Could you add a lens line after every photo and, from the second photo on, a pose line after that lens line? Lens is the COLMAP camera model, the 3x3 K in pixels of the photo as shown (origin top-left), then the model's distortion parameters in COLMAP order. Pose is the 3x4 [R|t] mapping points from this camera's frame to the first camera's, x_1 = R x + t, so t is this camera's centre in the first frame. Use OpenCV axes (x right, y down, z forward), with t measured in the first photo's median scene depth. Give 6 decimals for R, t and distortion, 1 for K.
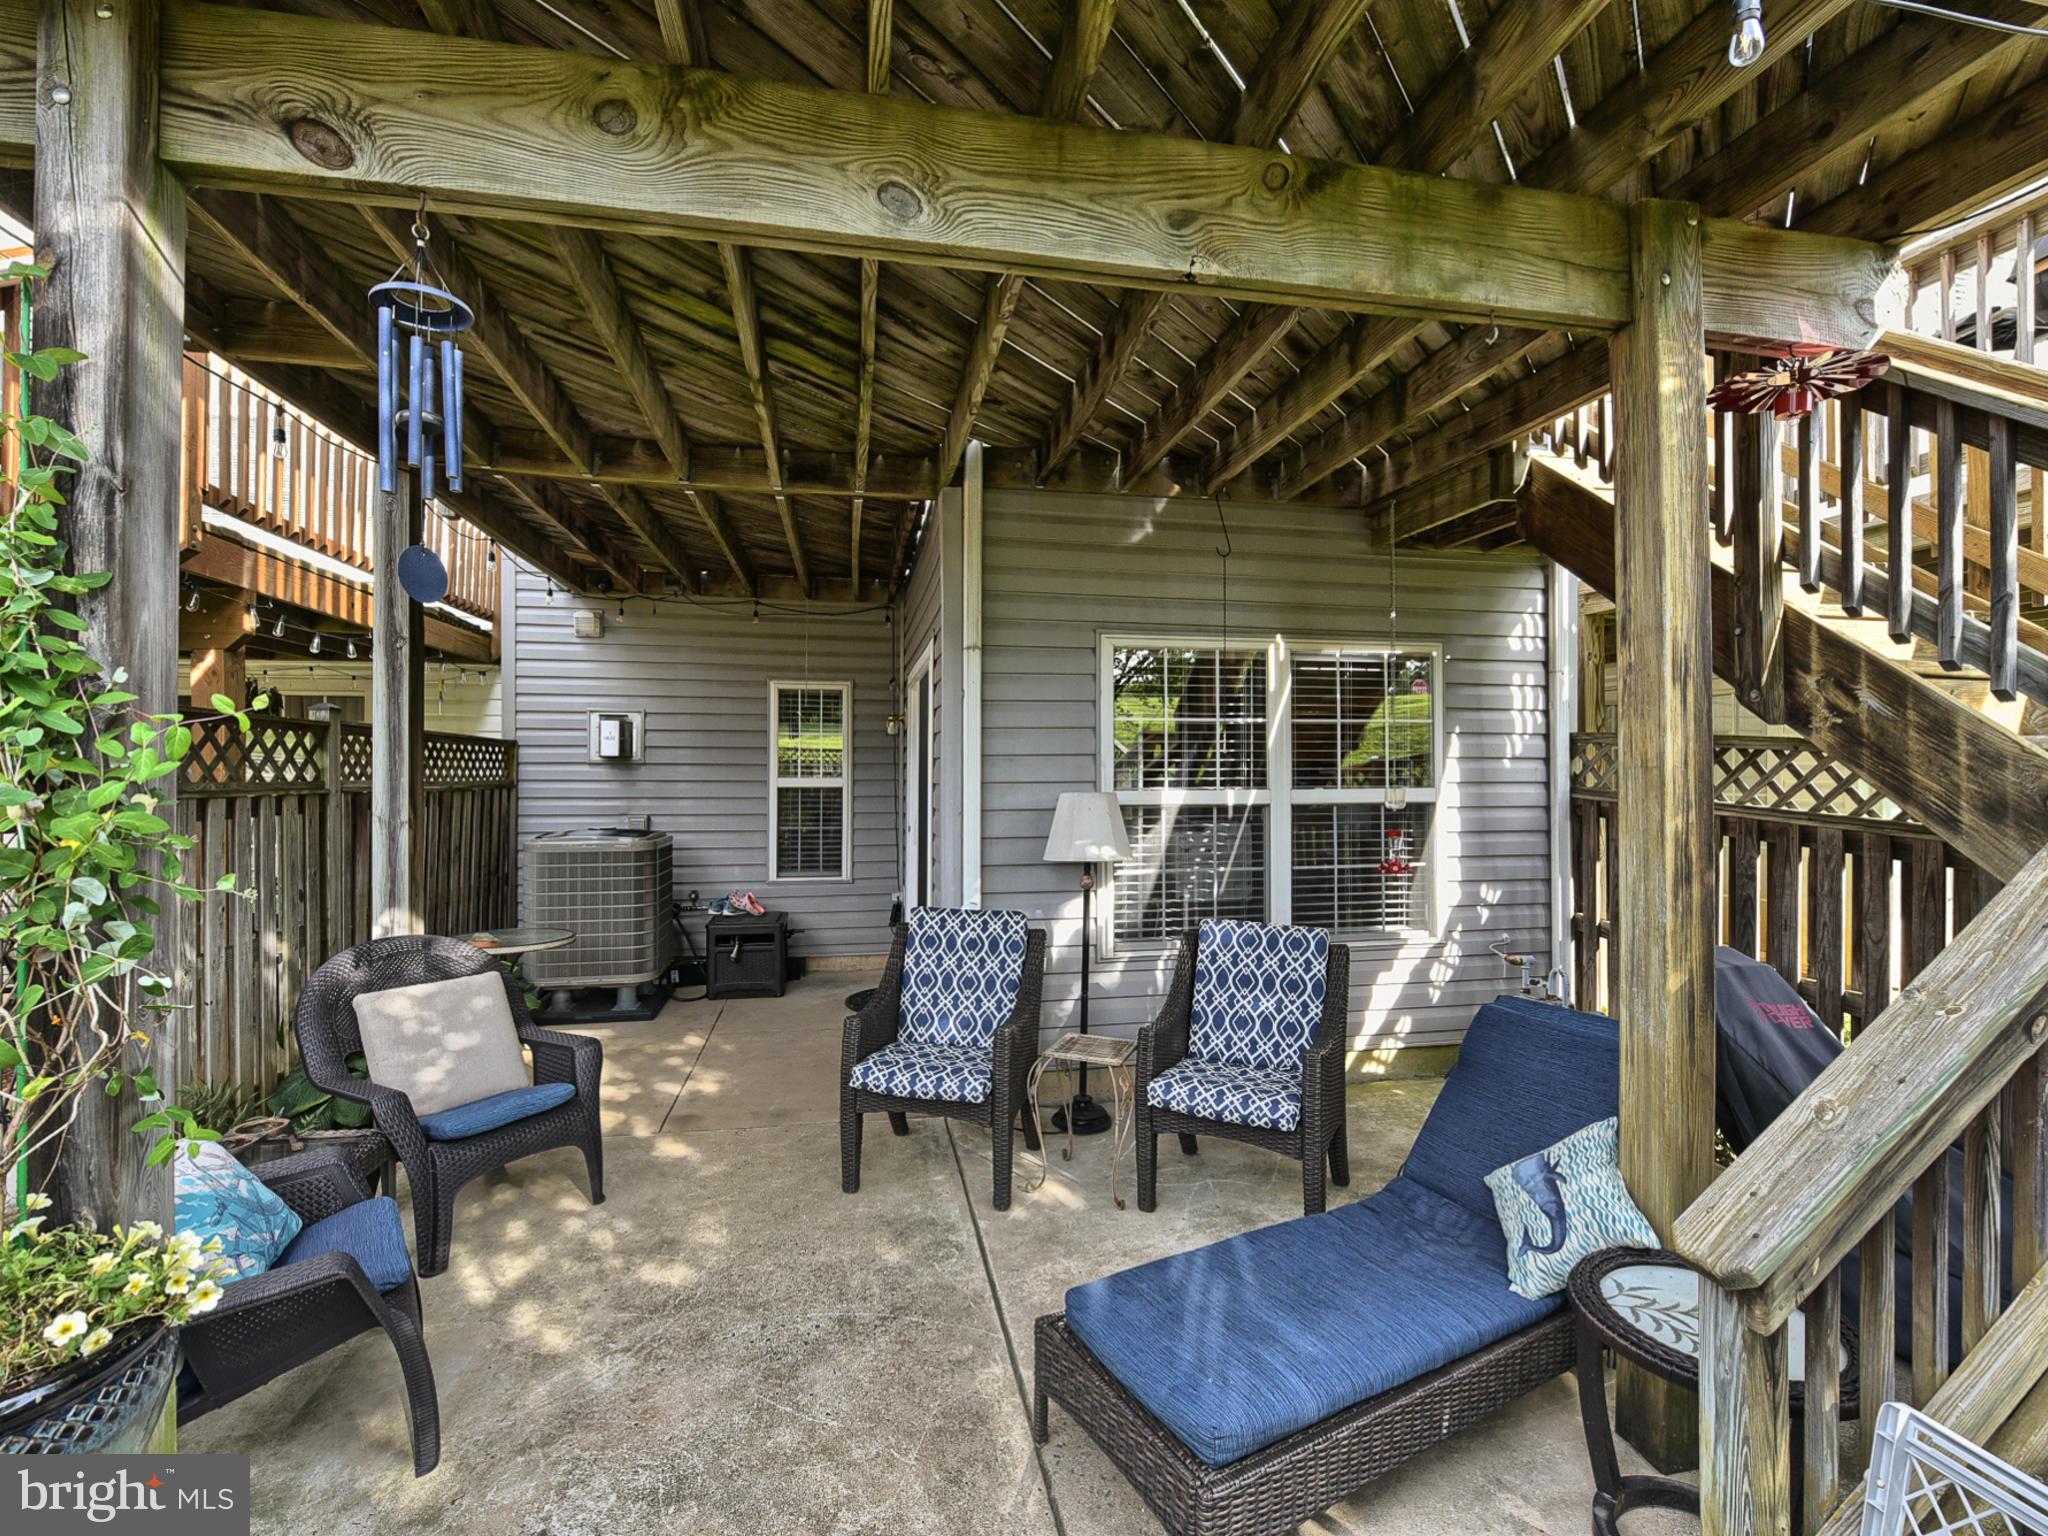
lens RADIAL K [[901.8, 0, 1024.0], [0, 901.8, 768.0], [0, 0, 1]] dist [-0.000397, -0.000081]
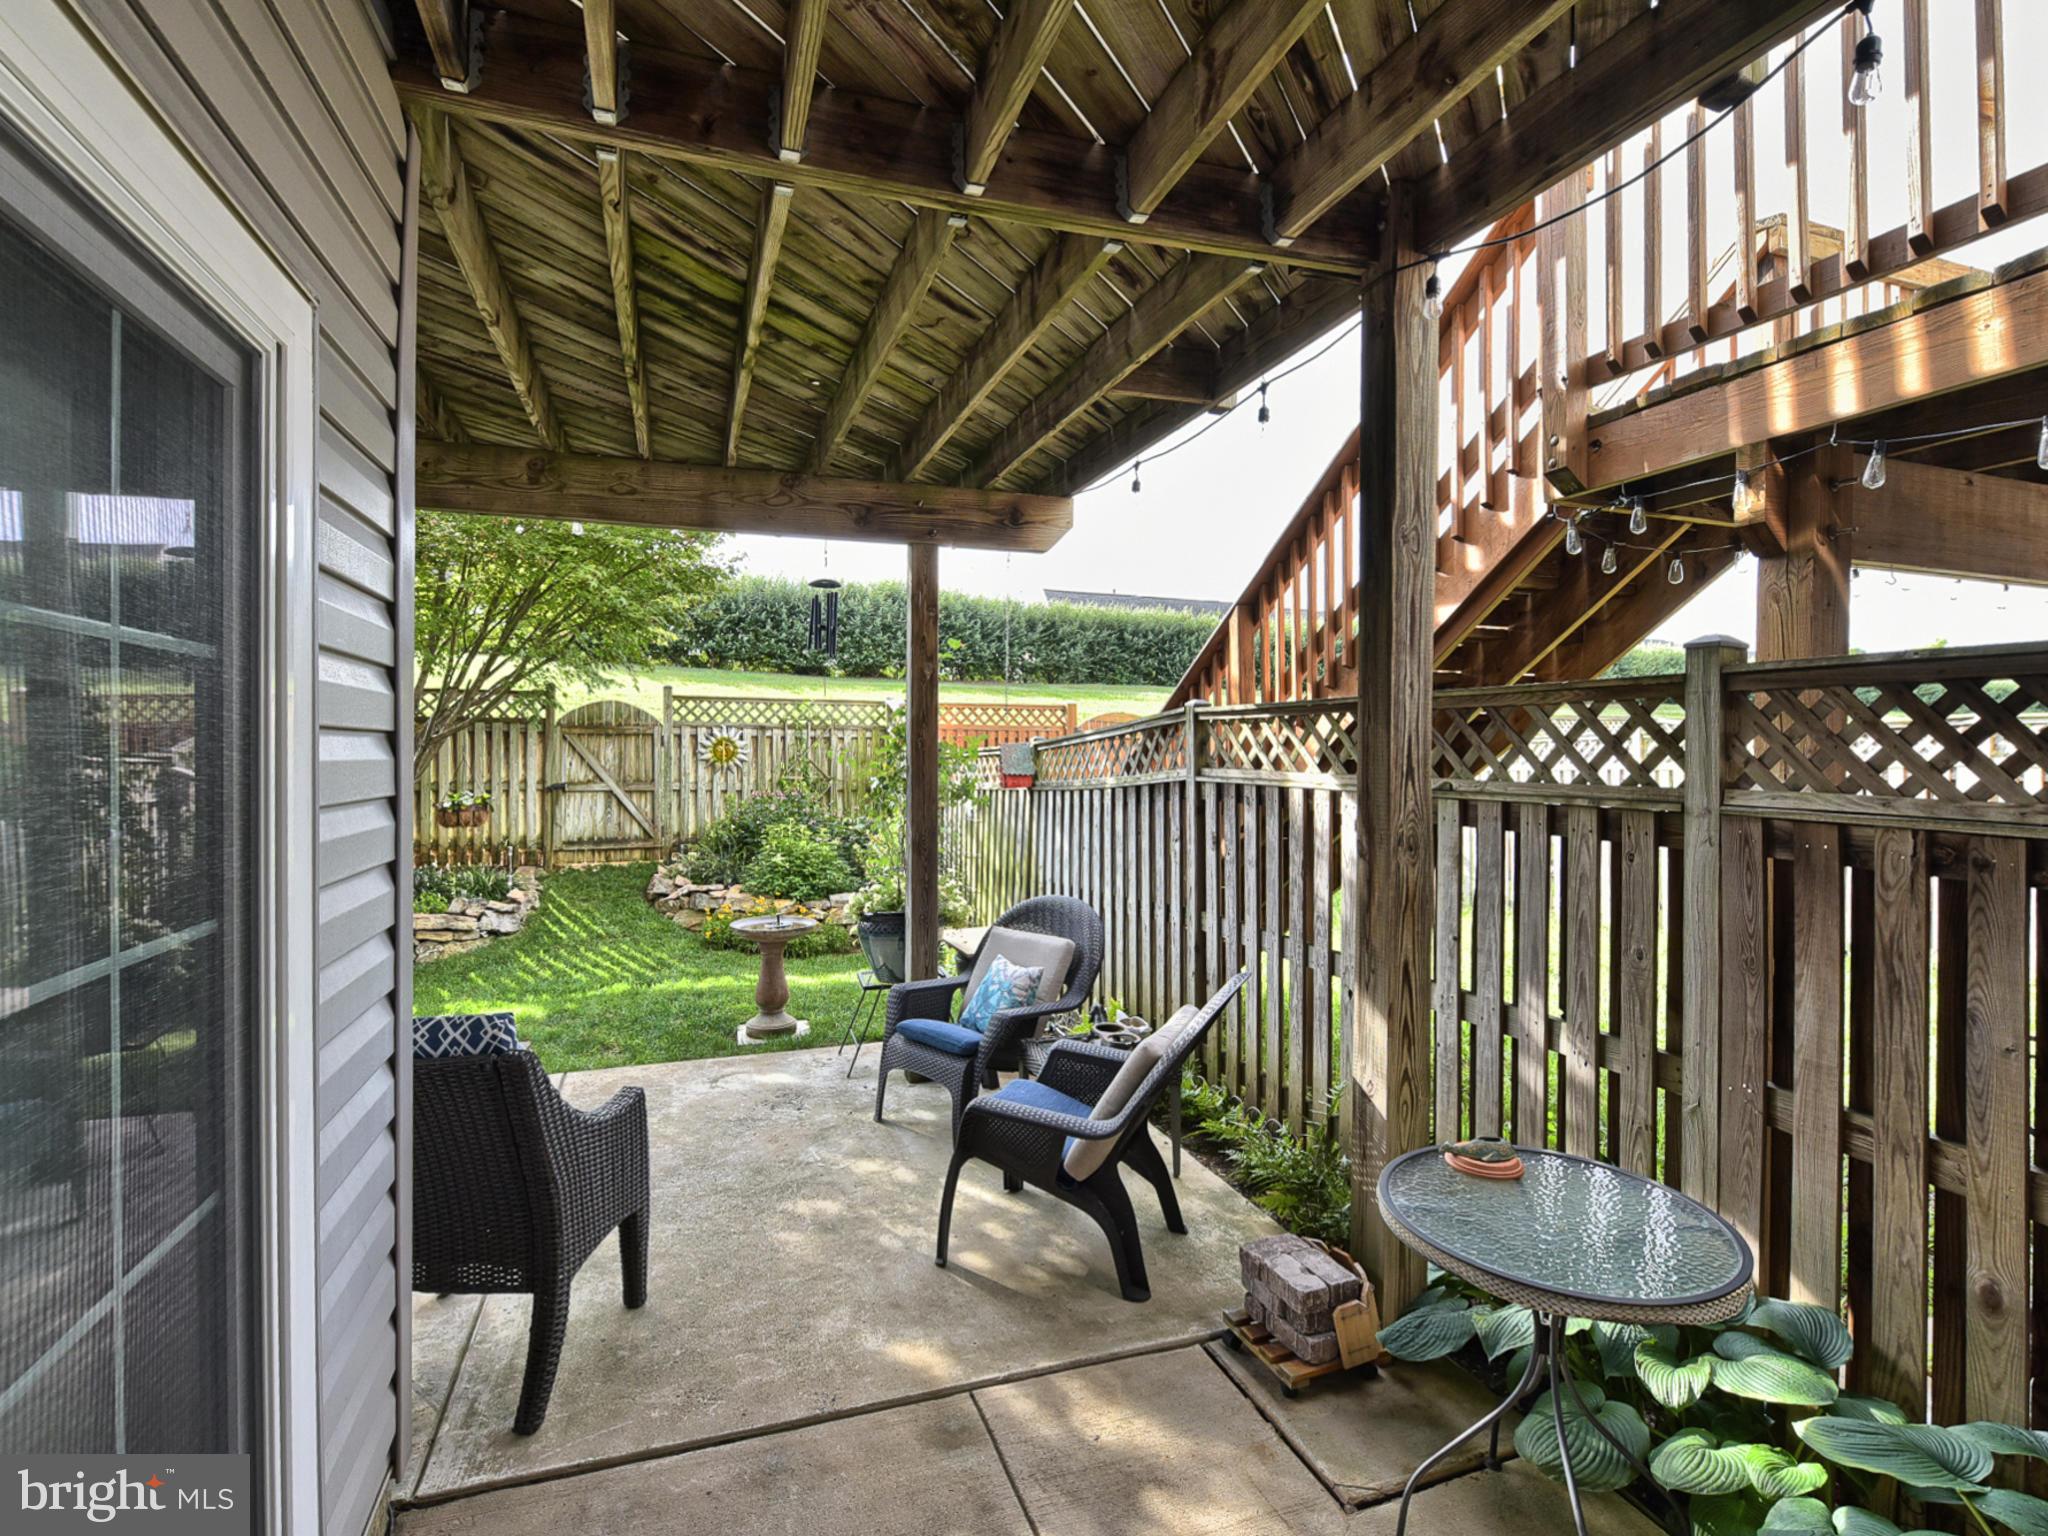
lens RADIAL K [[934.0, 0, 993.4], [0, 934.0, 742.1], [0, 0, 1]] dist [0.021961, 0.000014]
pose [[-0.991501, -0.002773, -0.130068, -0.335549], [-0.002396, 0.999992, -0.003054, -0.012260], [0.130075, -0.002717, -0.991500, 1.588465]]
